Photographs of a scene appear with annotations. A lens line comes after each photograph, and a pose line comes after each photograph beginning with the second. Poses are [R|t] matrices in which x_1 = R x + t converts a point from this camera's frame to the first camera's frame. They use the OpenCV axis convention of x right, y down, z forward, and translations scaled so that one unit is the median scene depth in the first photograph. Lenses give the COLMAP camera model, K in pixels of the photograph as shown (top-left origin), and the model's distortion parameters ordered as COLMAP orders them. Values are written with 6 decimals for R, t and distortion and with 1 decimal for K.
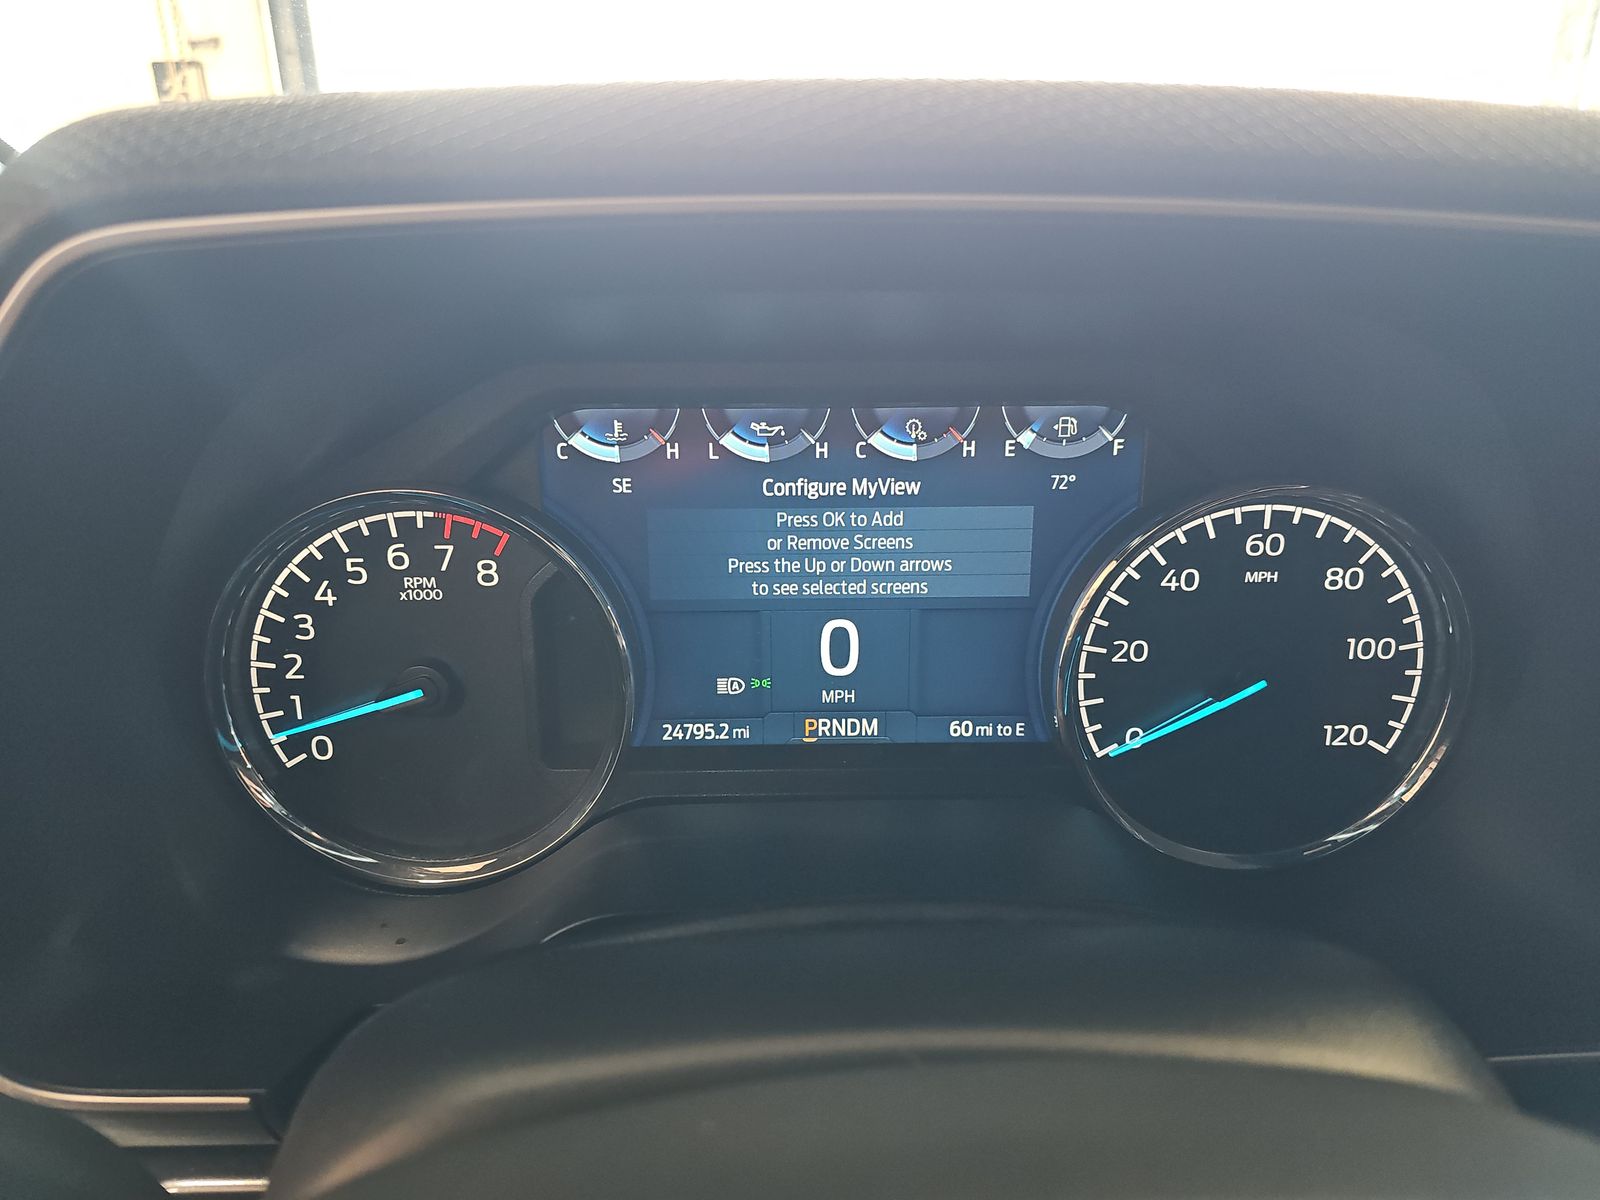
lens RADIAL K [[1085.1, 0, 798.0], [0, 1085.1, 588.7], [0, 0, 1]] dist [0.019738, -0.015415]
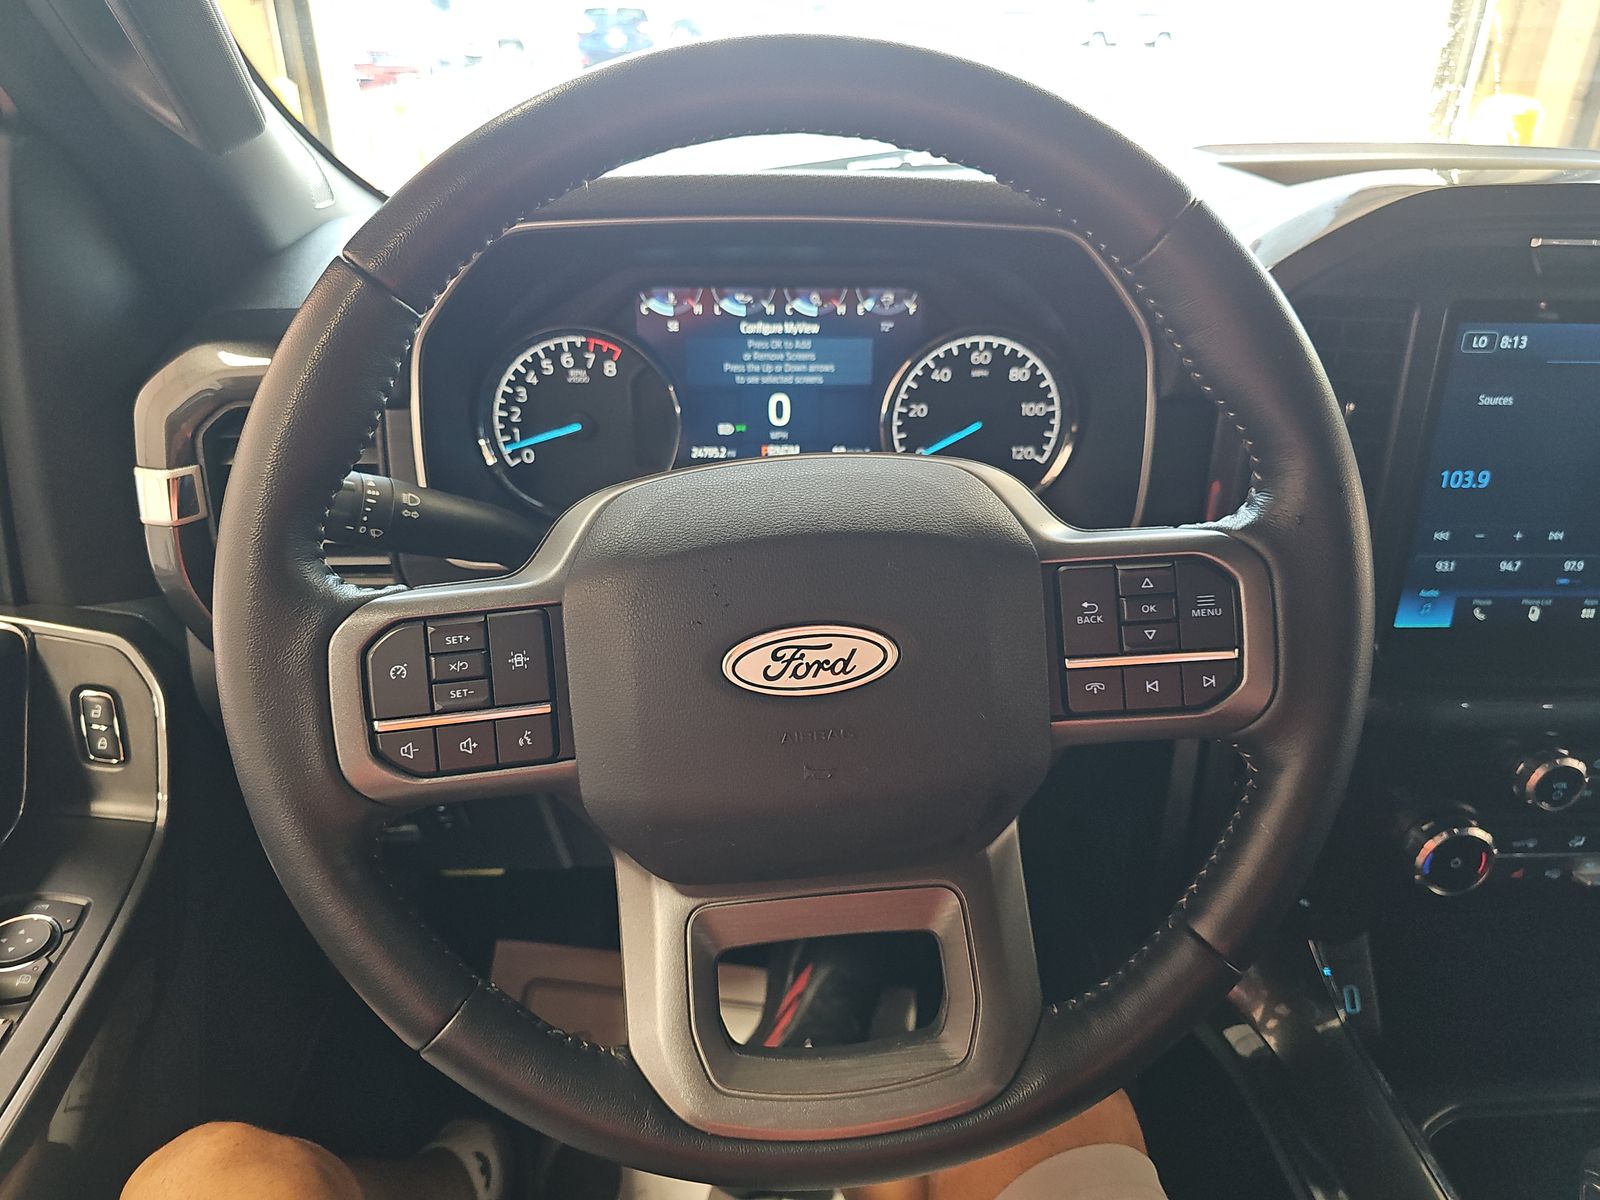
lens RADIAL K [[1085.1, 0, 798.2], [0, 1085.1, 603.9], [0, 0, 1]] dist [0.019738, -0.015415]
pose [[0.999666, 0.001311, 0.025811, 0.022288], [-0.004730, 0.991126, 0.132845, 0.151199], [-0.025407, -0.132922, 0.990801, -1.113116]]
